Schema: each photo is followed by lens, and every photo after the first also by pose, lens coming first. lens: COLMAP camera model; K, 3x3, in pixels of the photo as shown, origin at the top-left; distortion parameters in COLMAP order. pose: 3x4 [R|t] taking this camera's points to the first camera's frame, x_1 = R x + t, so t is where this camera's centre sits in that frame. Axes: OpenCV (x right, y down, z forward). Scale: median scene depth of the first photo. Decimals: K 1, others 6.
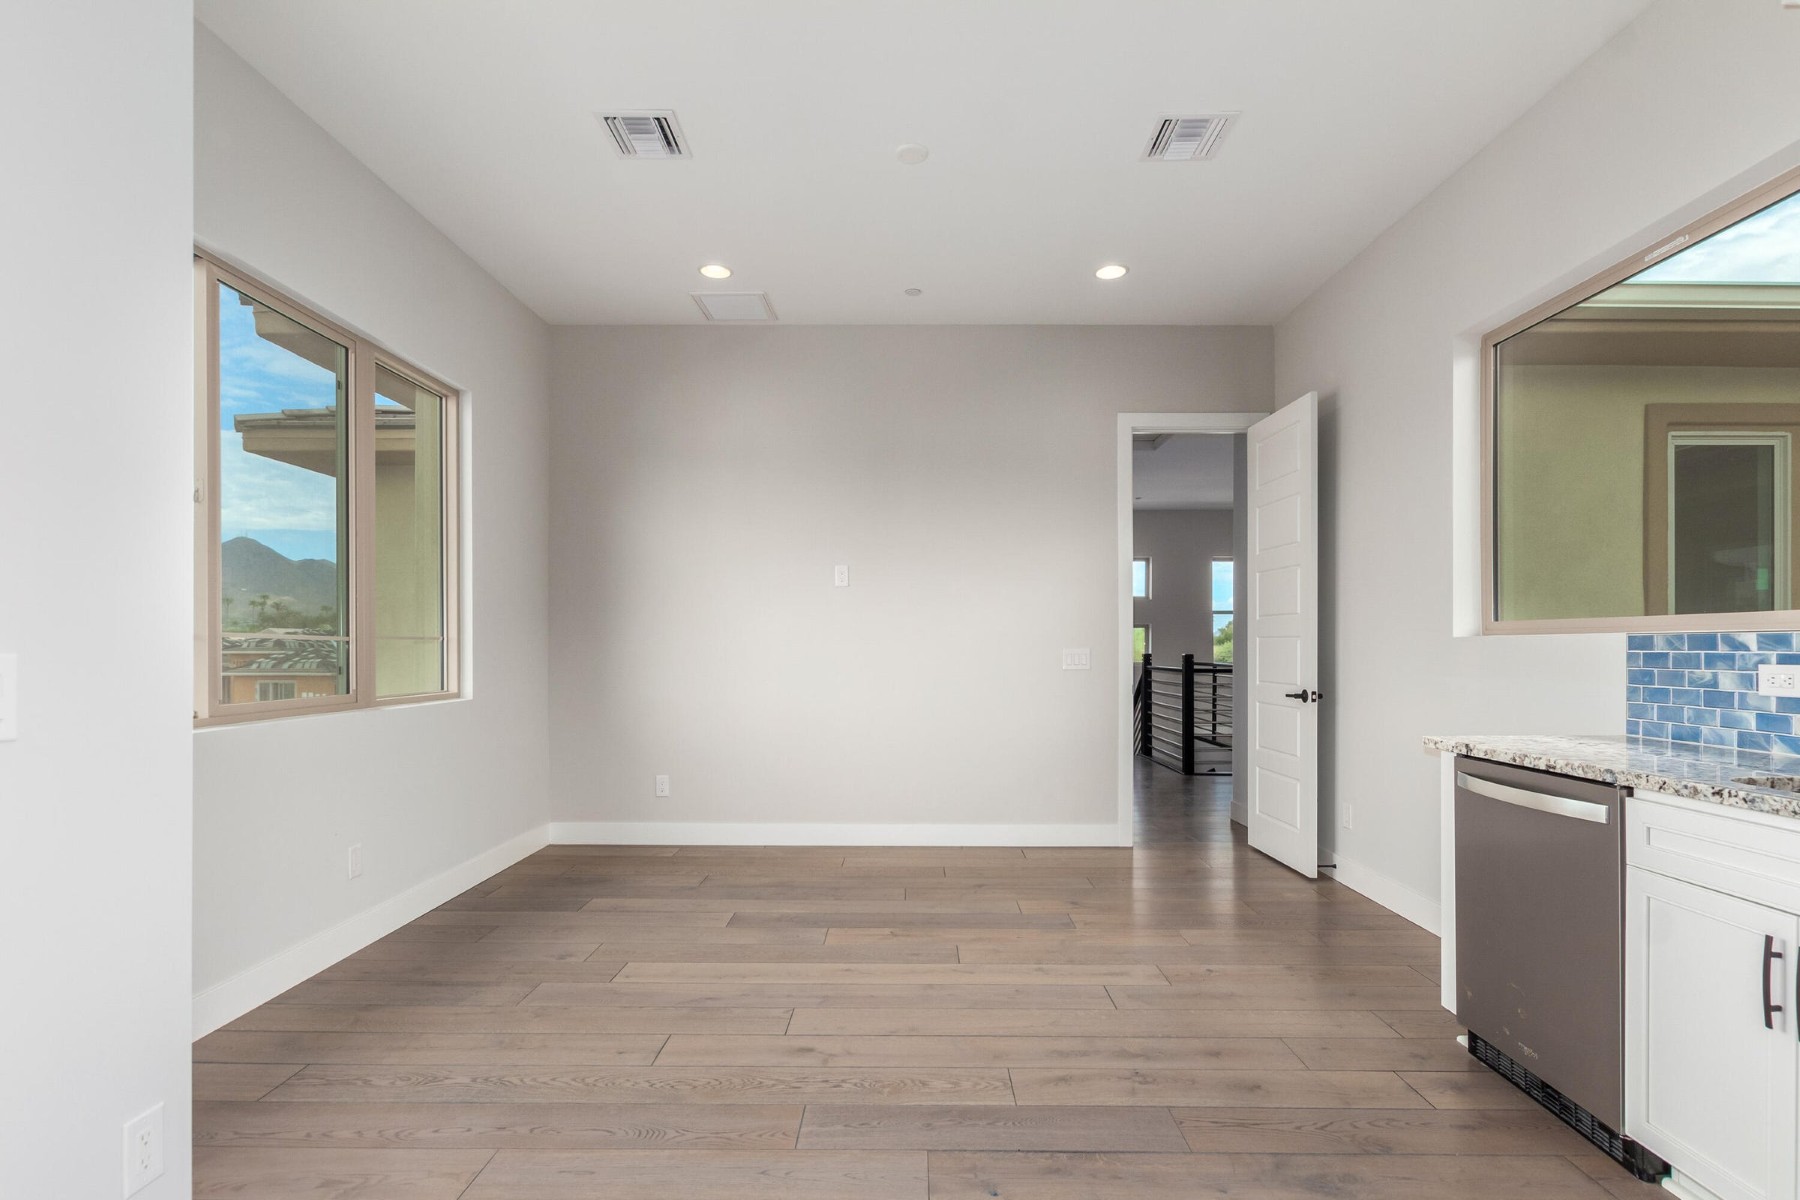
lens RADIAL K [[836.4, 0, 898.8], [0, 836.4, 644.2], [0, 0, 1]] dist [0.005743, 0.000468]
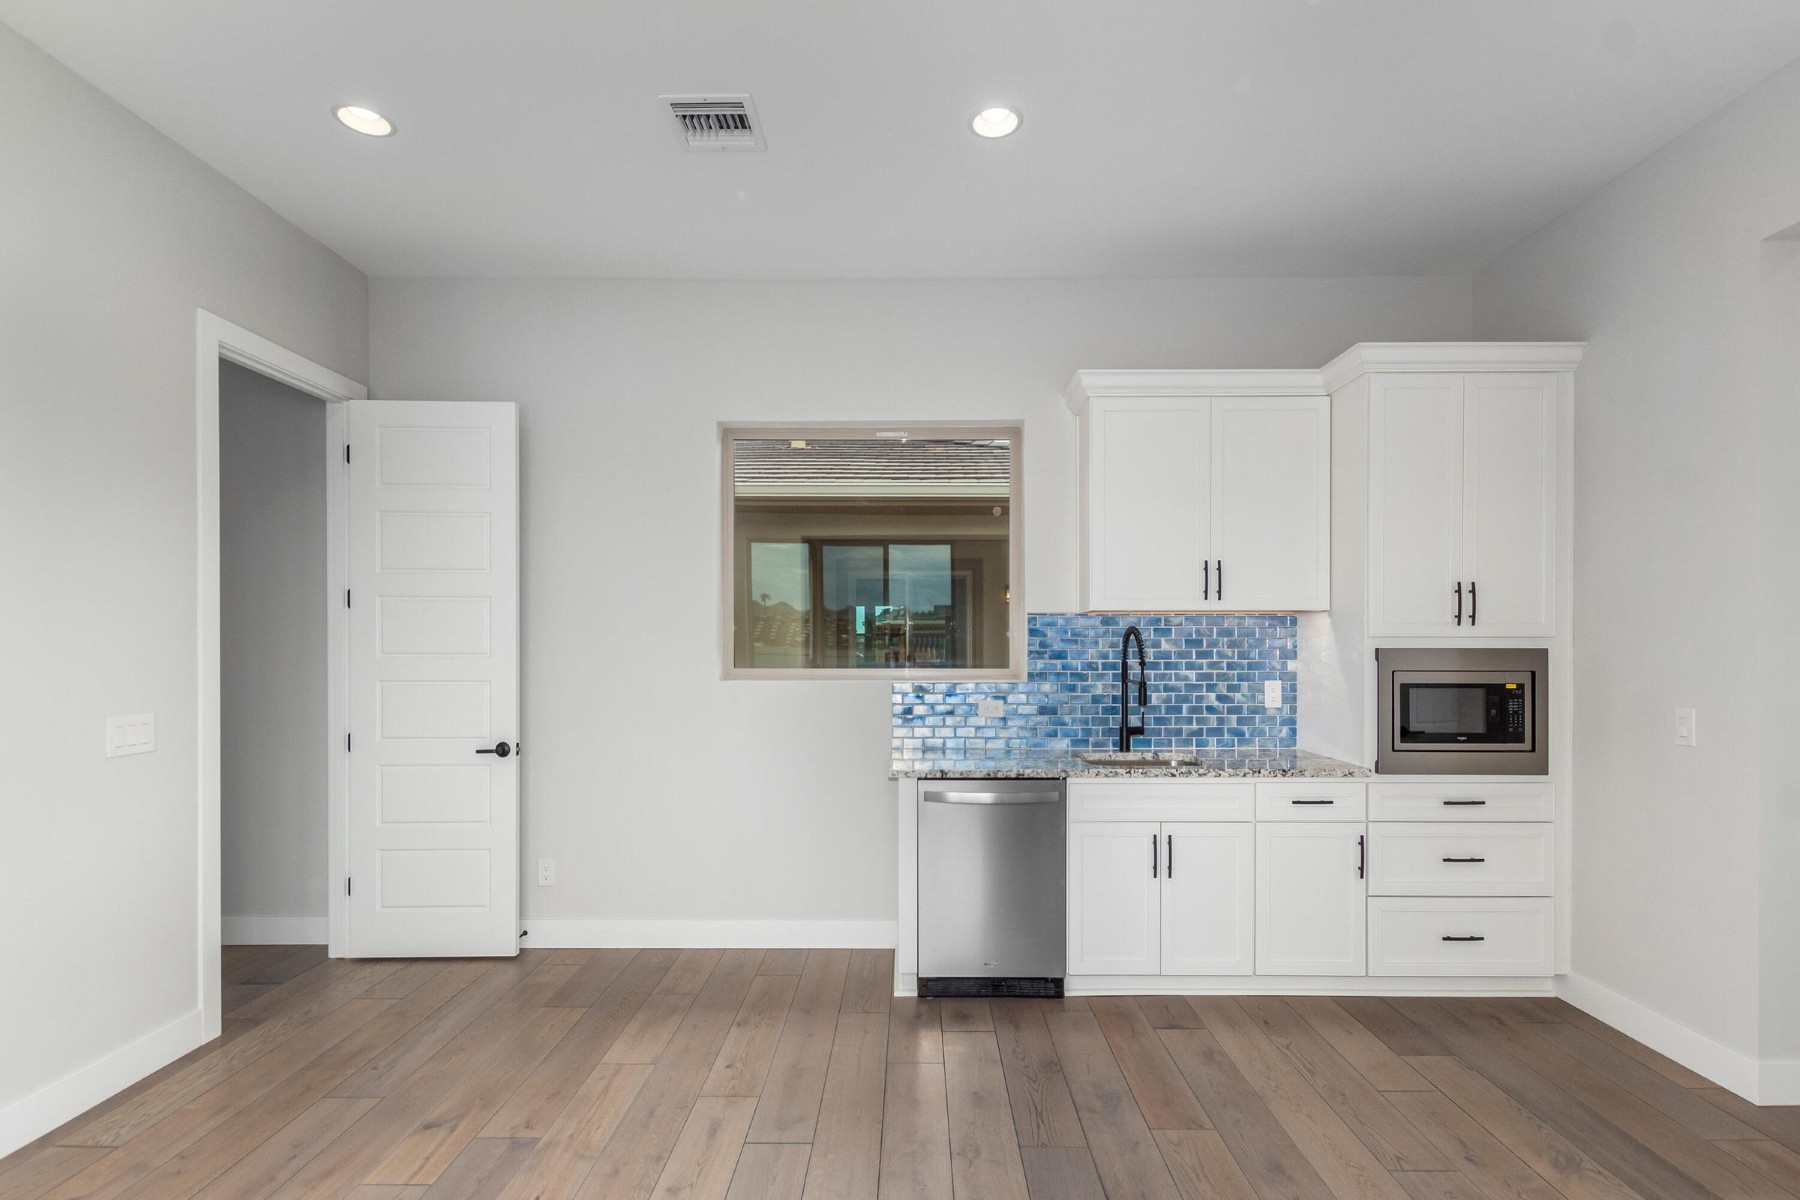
lens RADIAL K [[823.6, 0, 906.5], [0, 823.6, 647.3], [0, 0, 1]] dist [0.002961, 0.000219]
pose [[-0.011489, -0.001072, 0.999933, -0.706014], [-0.002958, 0.999995, 0.001038, -0.087031], [-0.999930, -0.002946, -0.011492, 1.112011]]
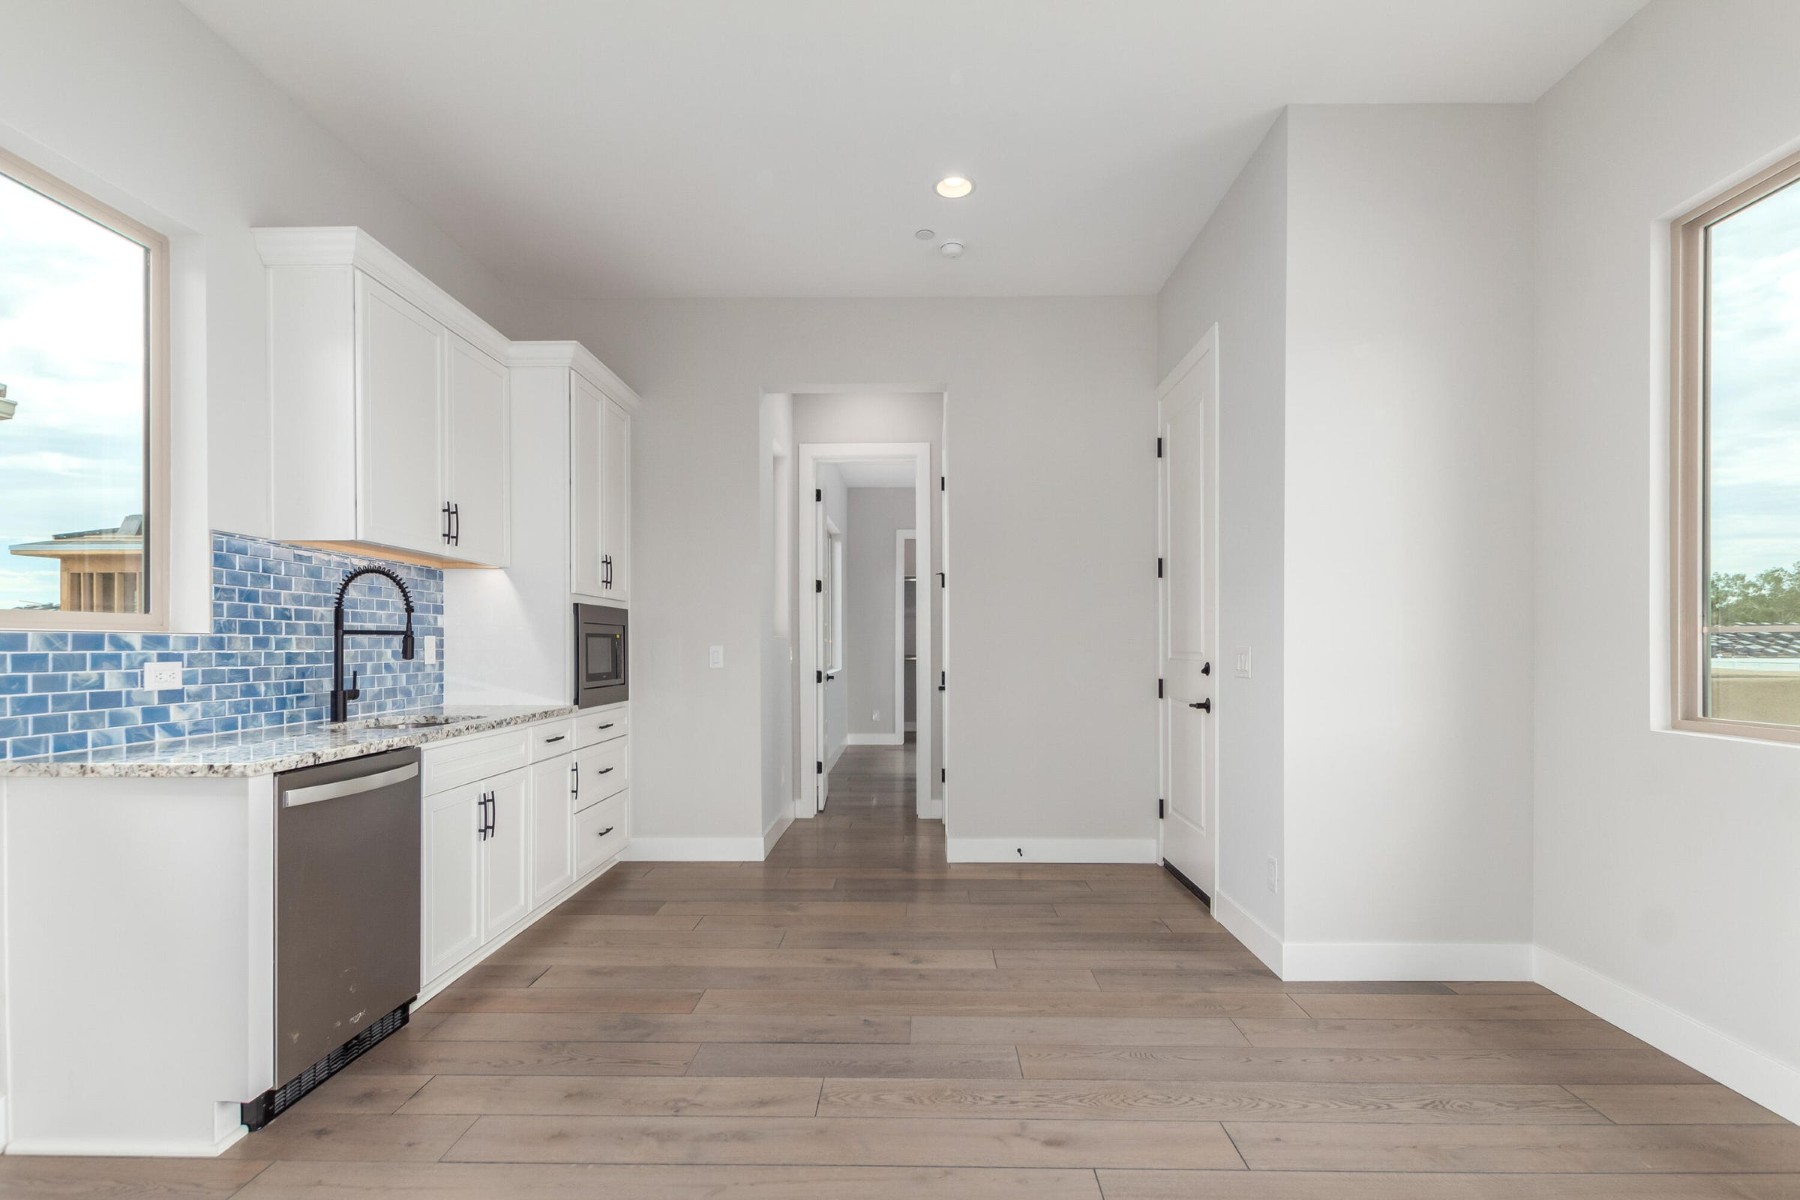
lens RADIAL K [[823.6, 0, 906.5], [0, 823.6, 647.3], [0, 0, 1]] dist [0.002961, 0.000219]
pose [[-0.999994, 0.002289, 0.002459, 0.030820], [0.002287, 0.999997, -0.000583, 0.006288], [-0.002460, -0.000578, -0.999997, 1.963241]]
